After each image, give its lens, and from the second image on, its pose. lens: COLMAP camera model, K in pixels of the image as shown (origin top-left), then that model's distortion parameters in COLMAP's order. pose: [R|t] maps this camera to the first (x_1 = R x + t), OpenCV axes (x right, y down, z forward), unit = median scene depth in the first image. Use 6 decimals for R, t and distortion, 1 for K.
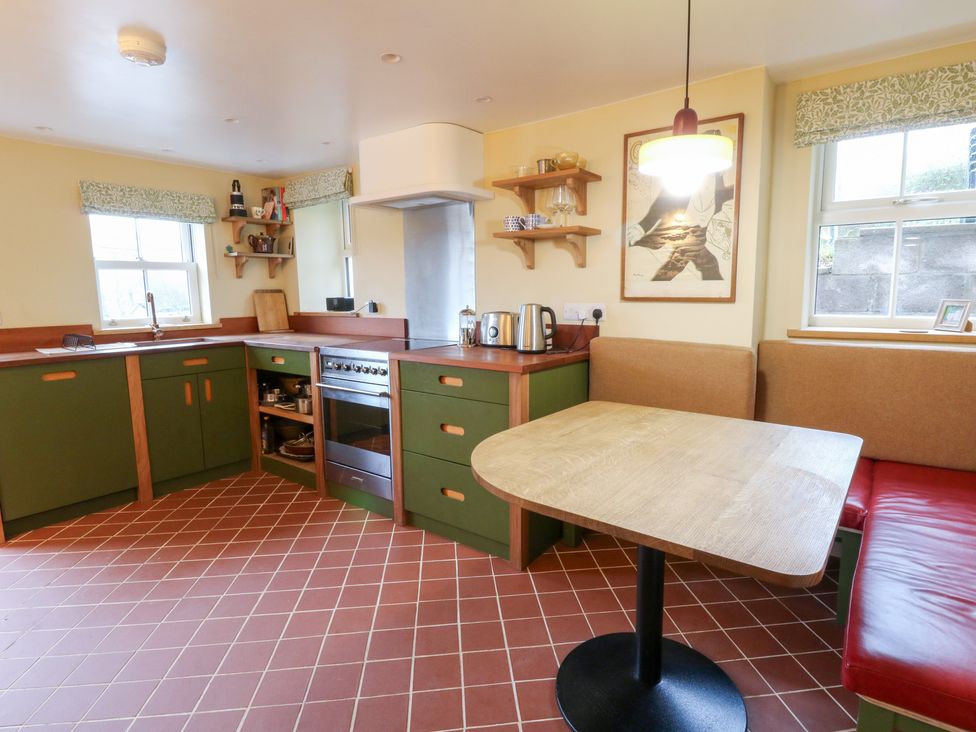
lens RADIAL K [[525.1, 0, 494.1], [0, 525.1, 363.9], [0, 0, 1]] dist [0.000444, -0.013579]
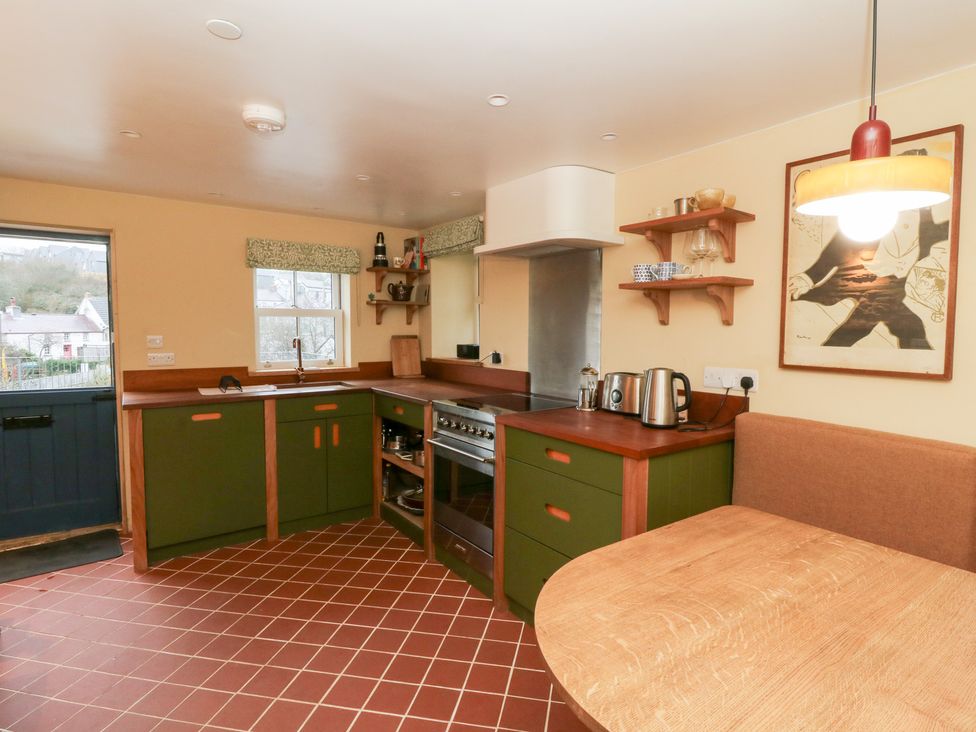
lens RADIAL K [[525.1, 0, 494.1], [0, 525.1, 363.9], [0, 0, 1]] dist [0.000444, -0.013579]
pose [[0.959871, 0.031825, -0.278629, 0.046012], [-0.051702, 0.996592, -0.064282, -0.050106], [0.275633, 0.076109, 0.958245, 0.116433]]
